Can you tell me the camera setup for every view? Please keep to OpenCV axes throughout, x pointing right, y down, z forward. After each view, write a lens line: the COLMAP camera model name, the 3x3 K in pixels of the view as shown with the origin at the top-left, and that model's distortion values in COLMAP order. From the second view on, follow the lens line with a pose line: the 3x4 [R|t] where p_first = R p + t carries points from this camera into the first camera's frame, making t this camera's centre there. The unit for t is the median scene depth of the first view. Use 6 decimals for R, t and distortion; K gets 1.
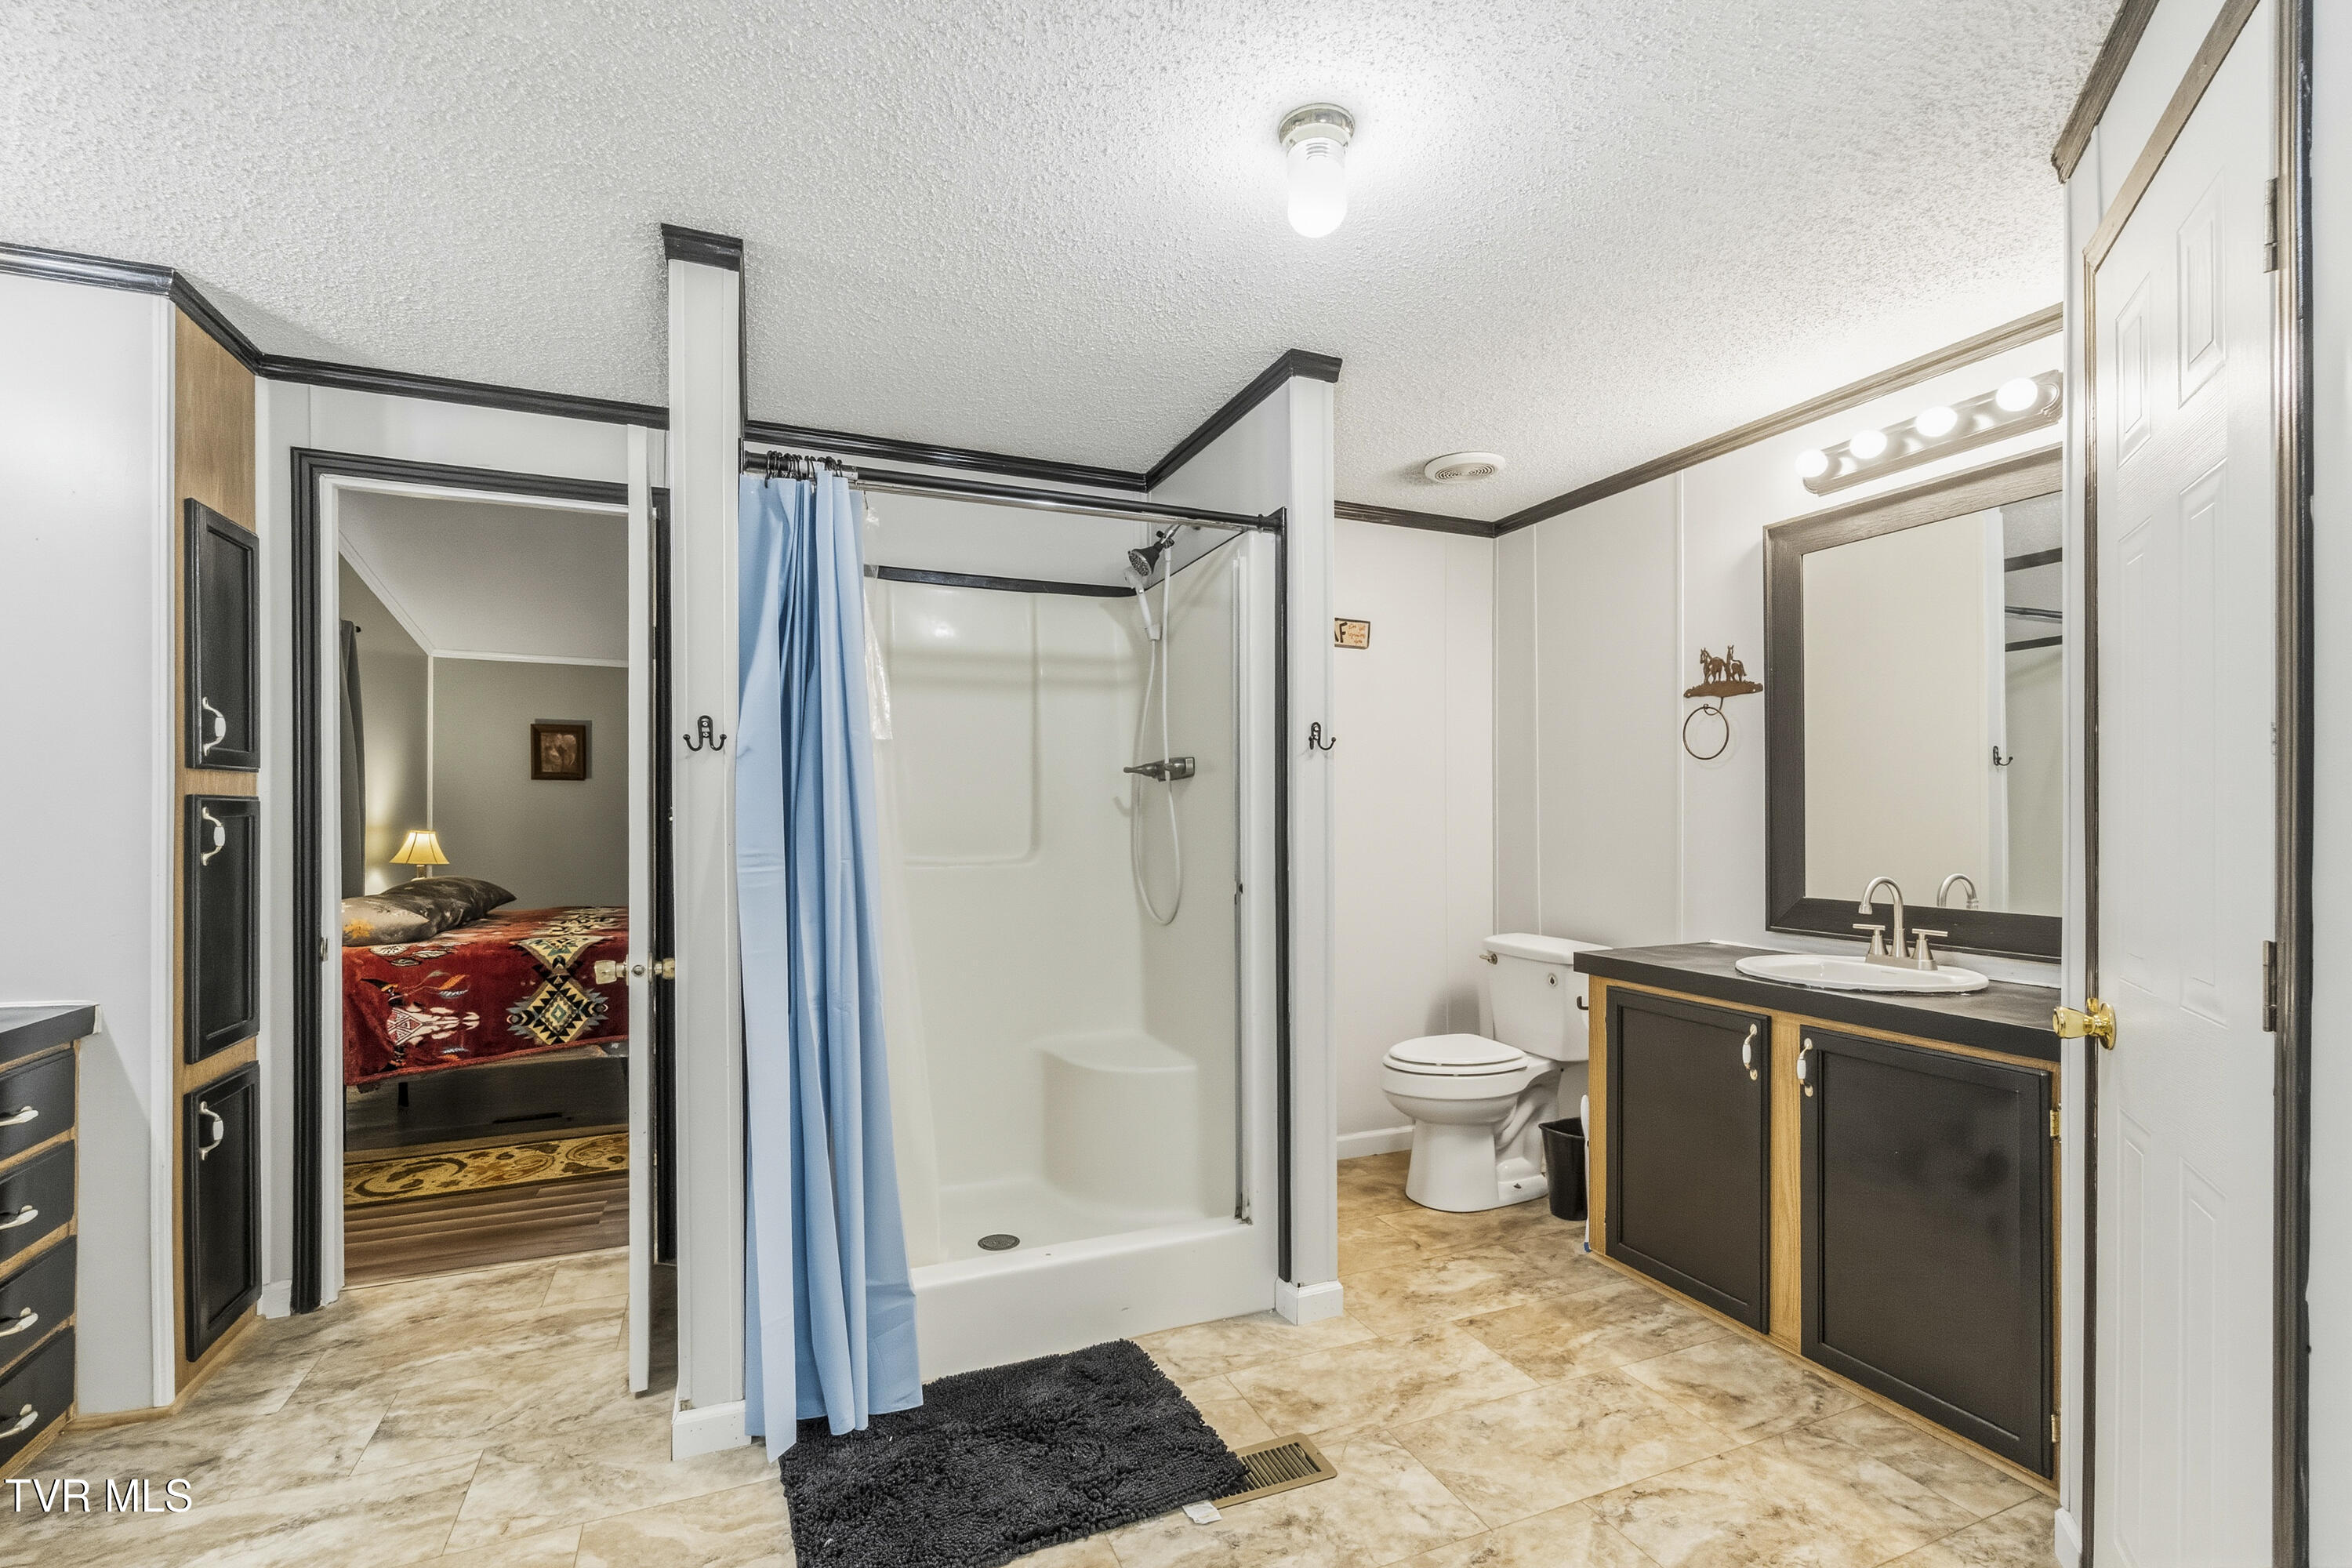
lens RADIAL K [[1023.9, 0, 1172.1], [0, 1023.9, 817.7], [0, 0, 1]] dist [-0.006702, 0.002588]
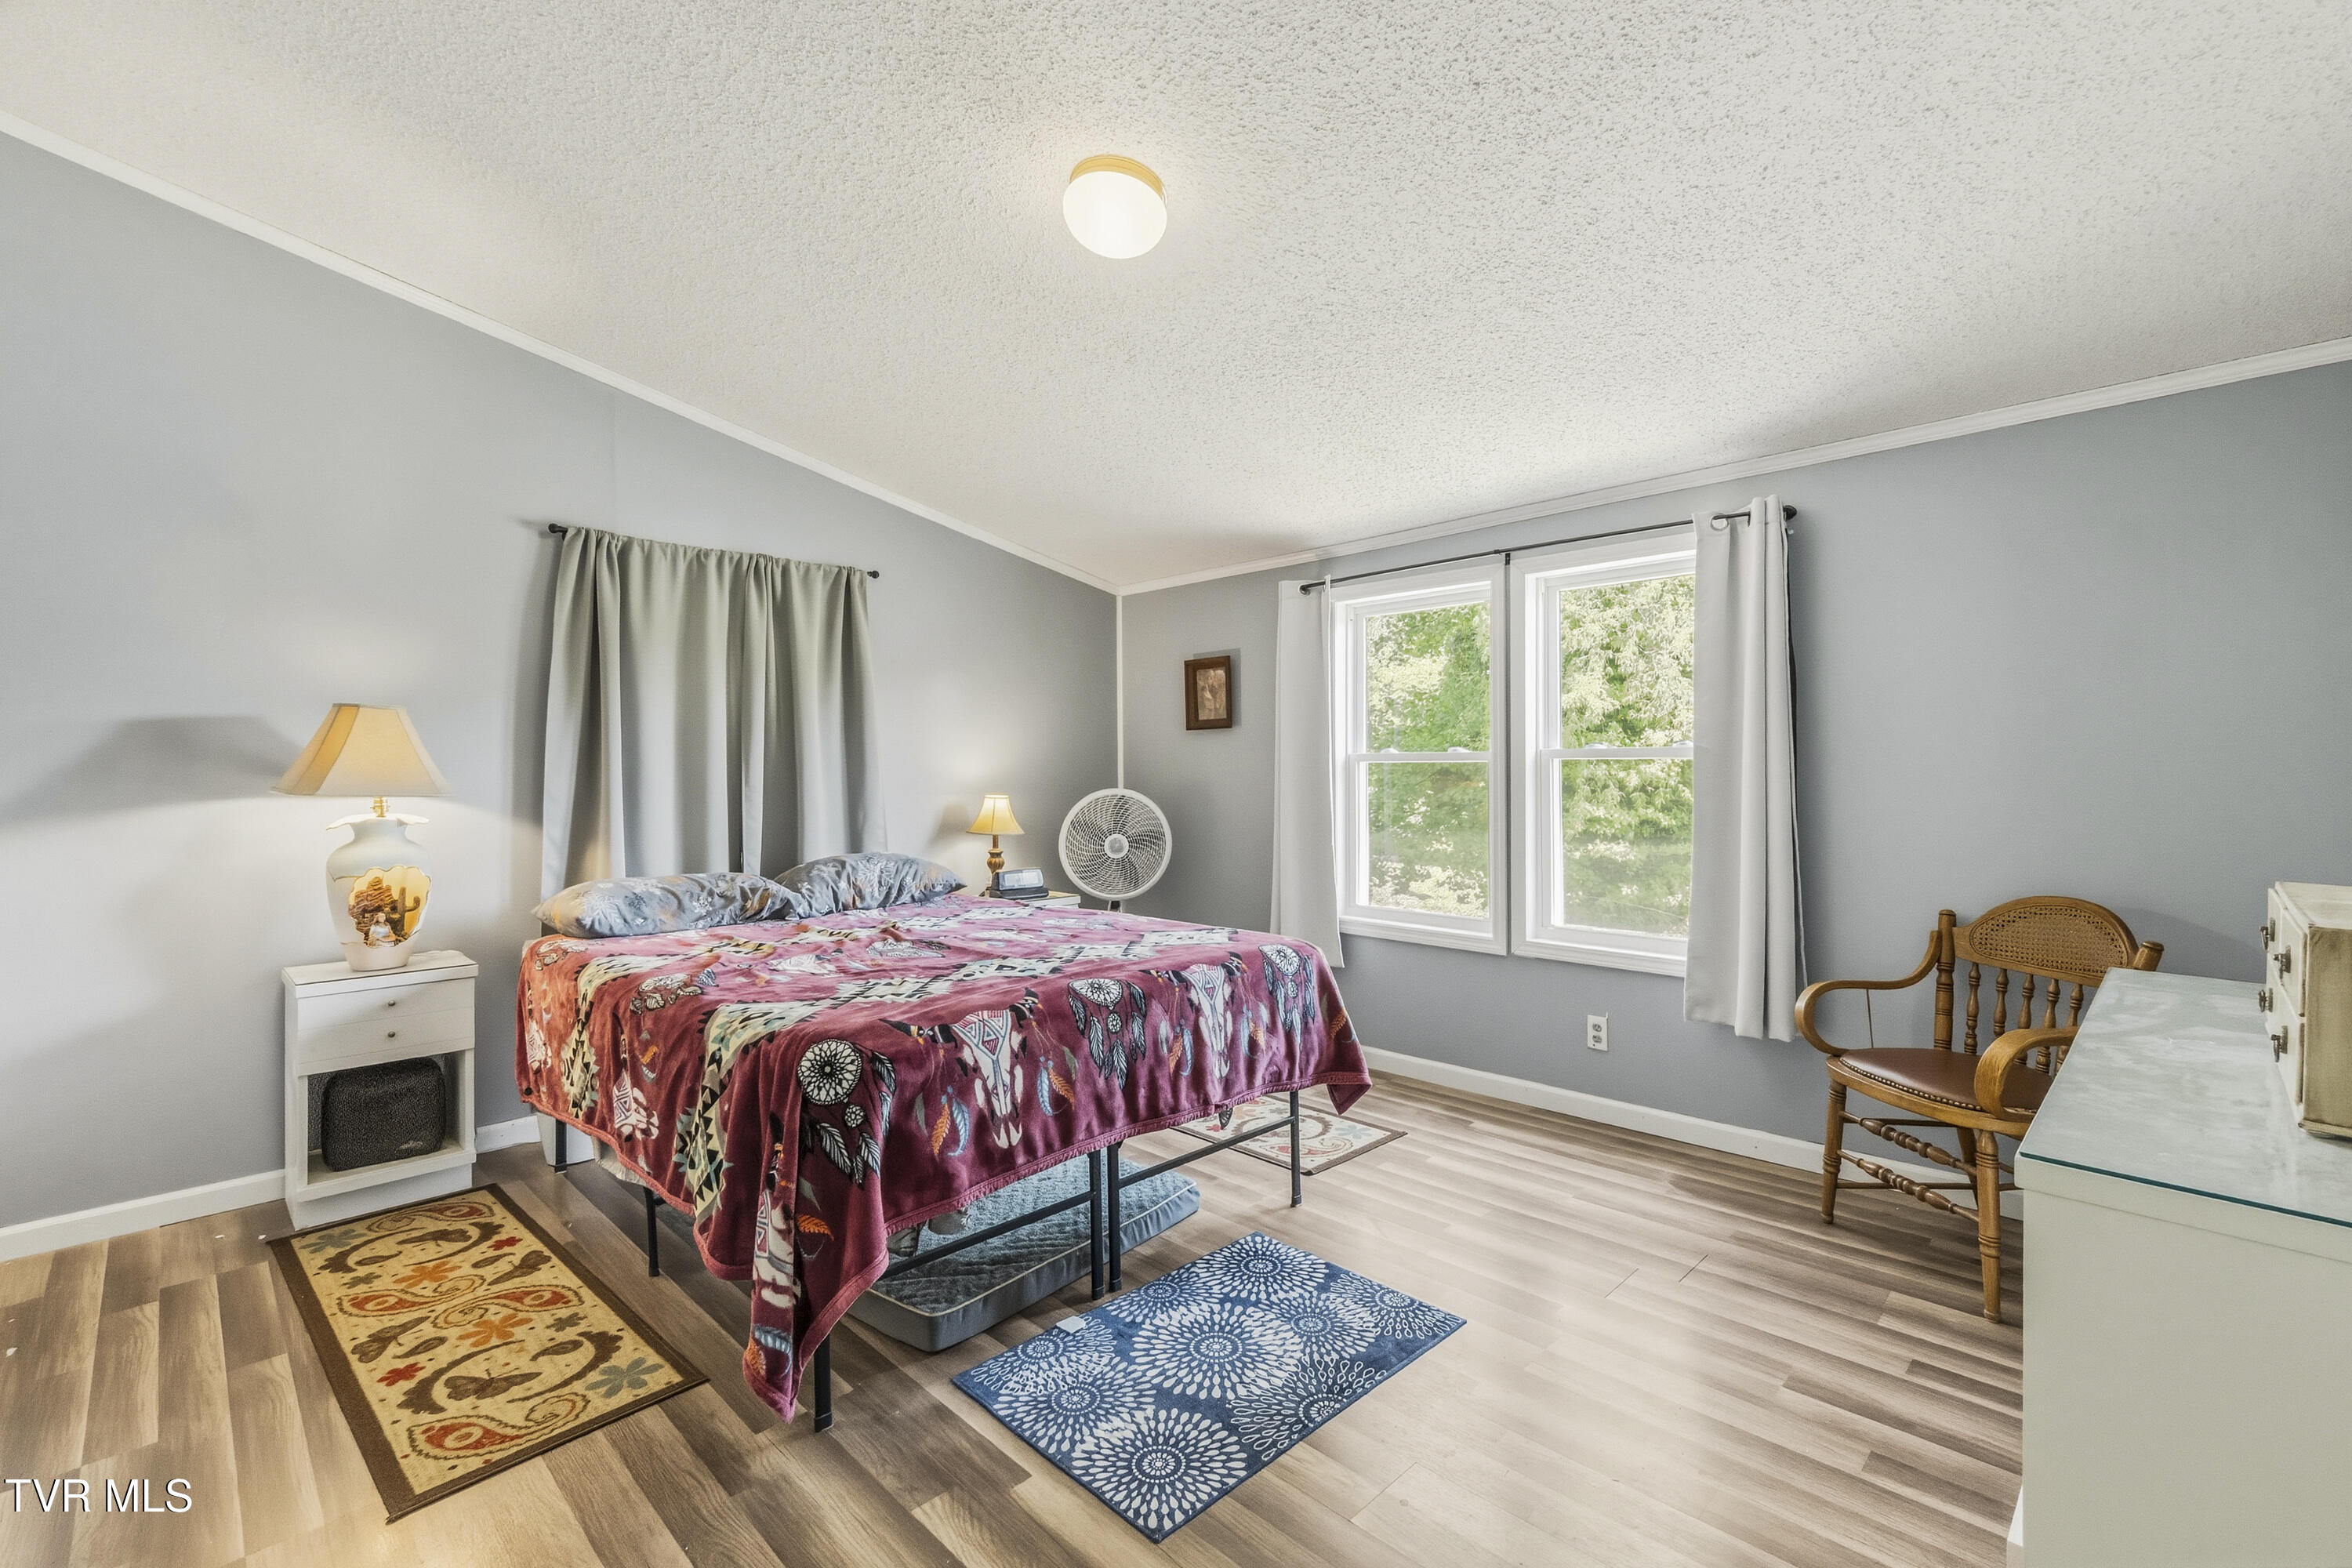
lens RADIAL K [[1023.9, 0, 1222.3], [0, 1023.9, 782.9], [0, 0, 1]] dist [-0.006702, 0.002588]
pose [[0.400111, -0.006743, -0.916442, 0.252817], [-0.004293, 0.999948, -0.009232, 0.022869], [0.916456, 0.007628, 0.400062, 1.730977]]
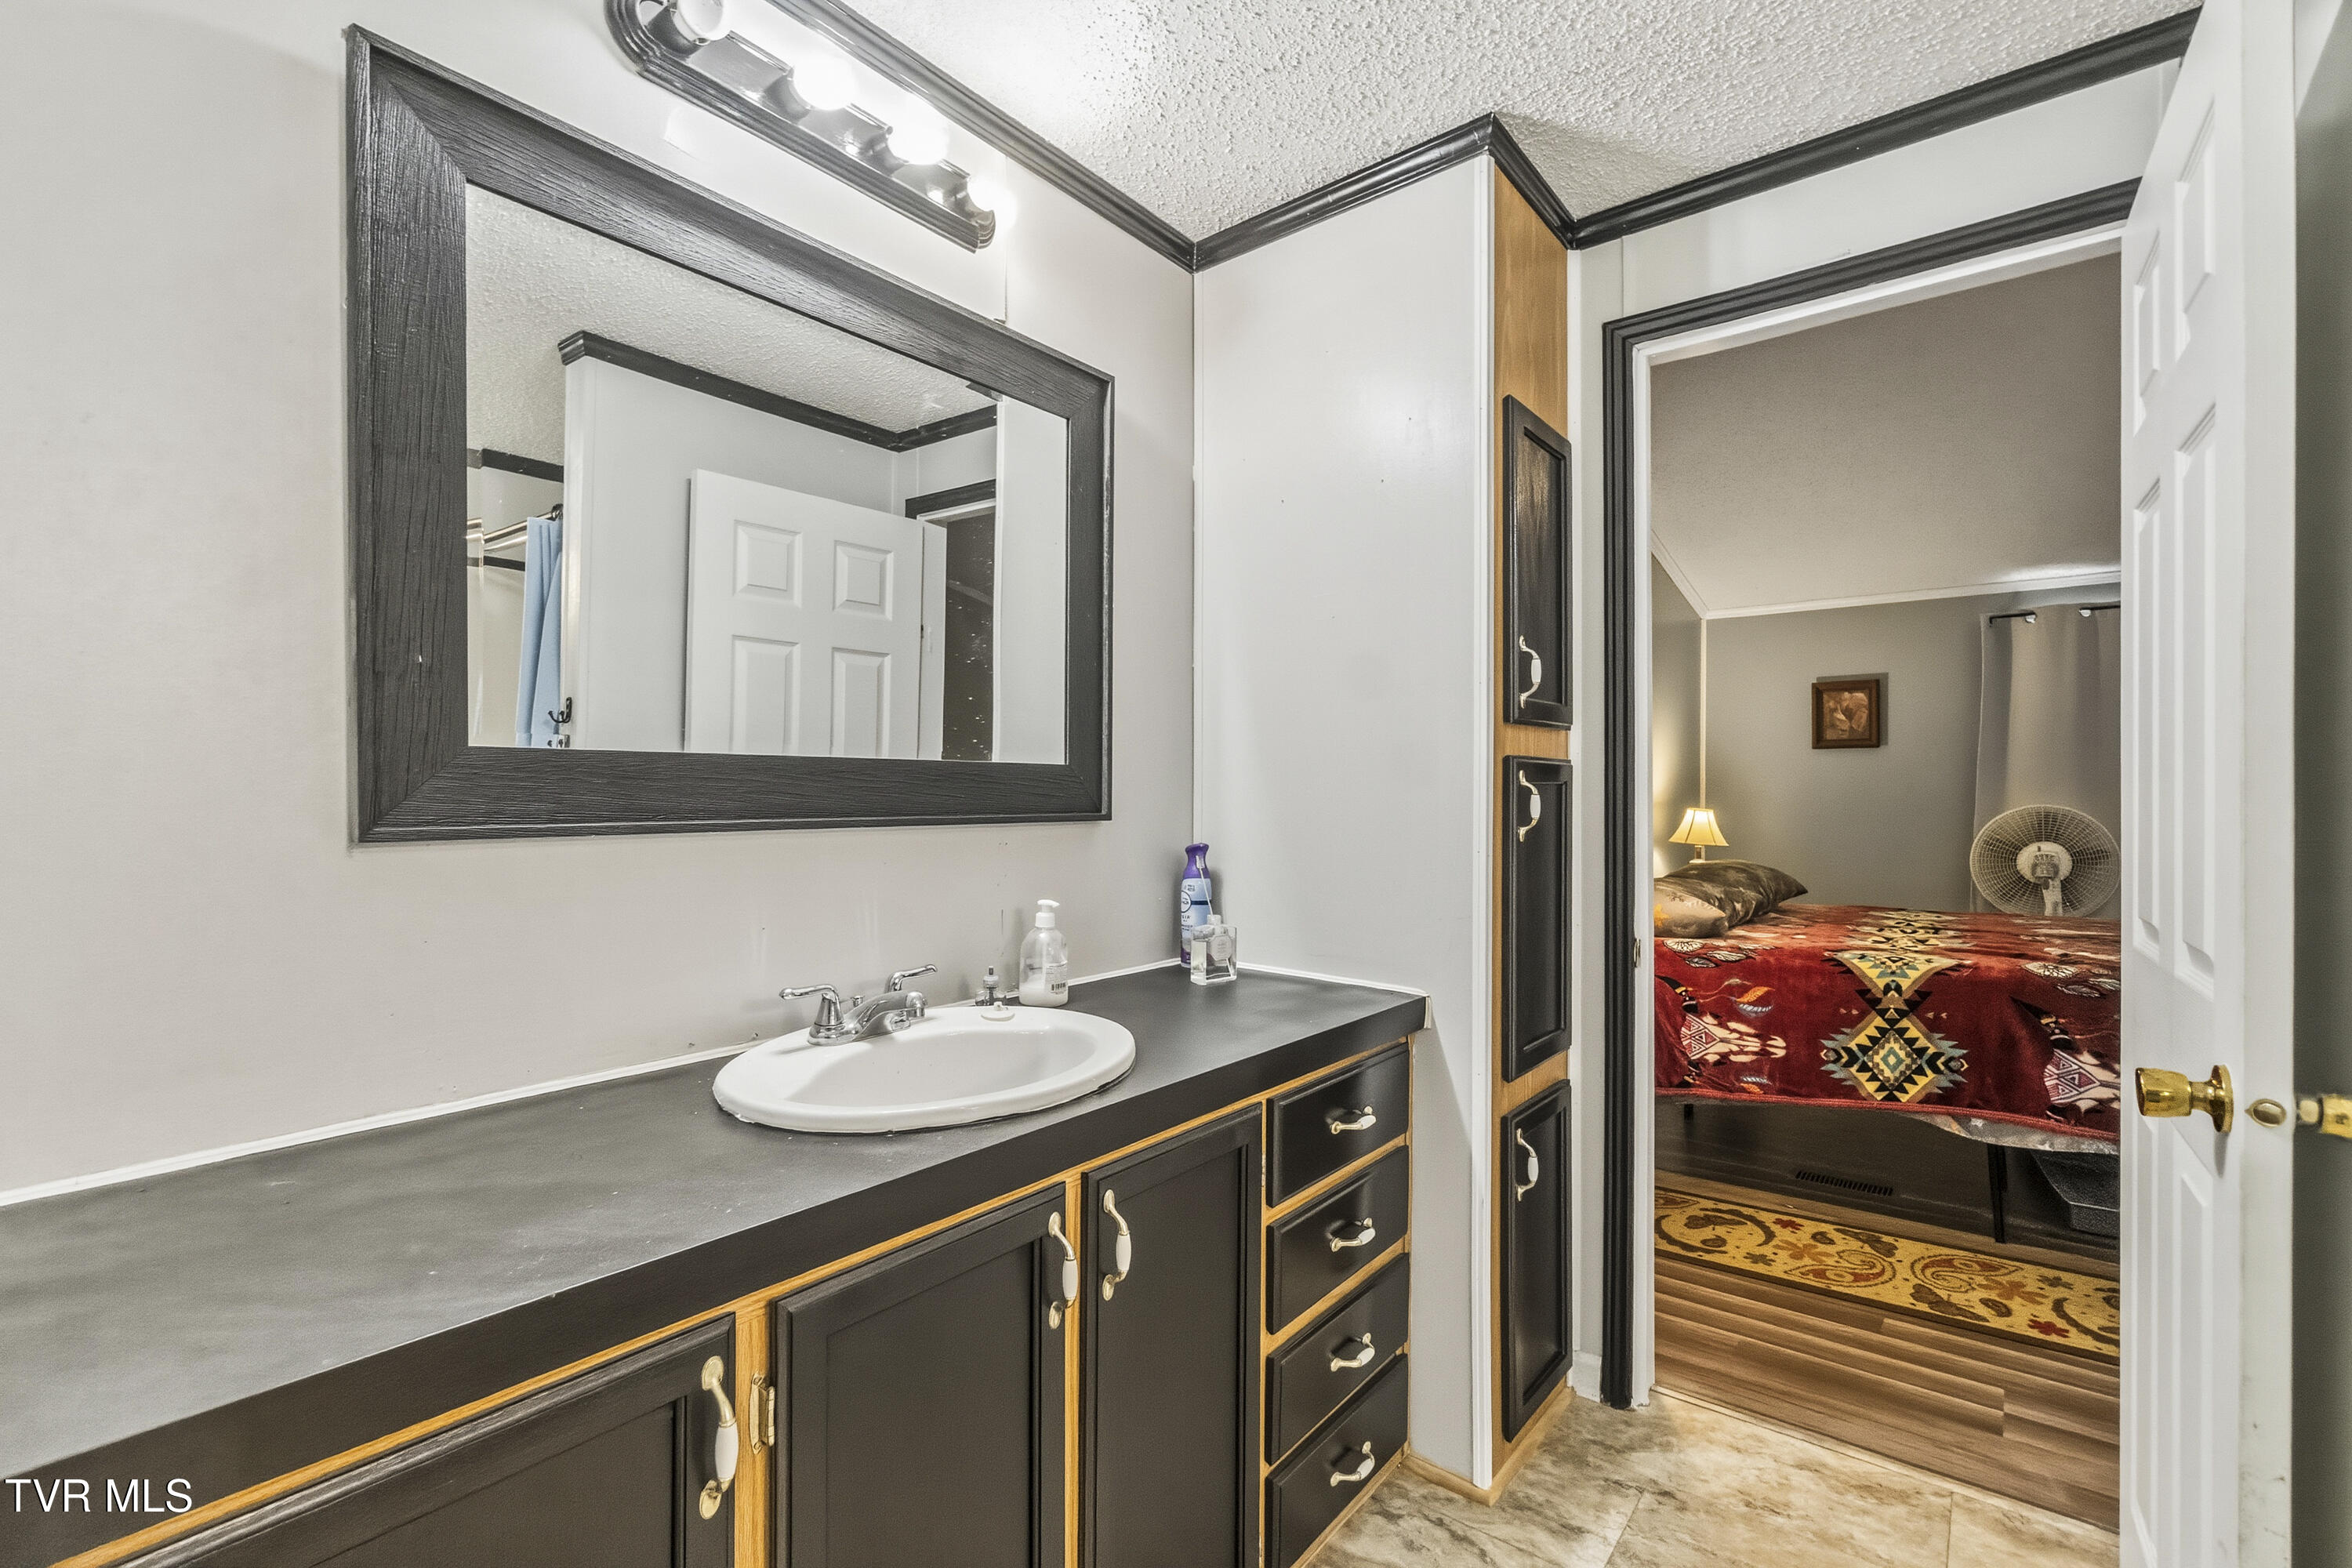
lens RADIAL K [[1023.9, 0, 1180.9], [0, 1023.9, 796.7], [0, 0, 1]] dist [-0.006702, 0.002588]
pose [[0.476411, -0.000783, -0.879222, -0.319194], [-0.002032, 0.999996, -0.001991, 0.011561], [0.879220, 0.002736, 0.476407, 0.329765]]
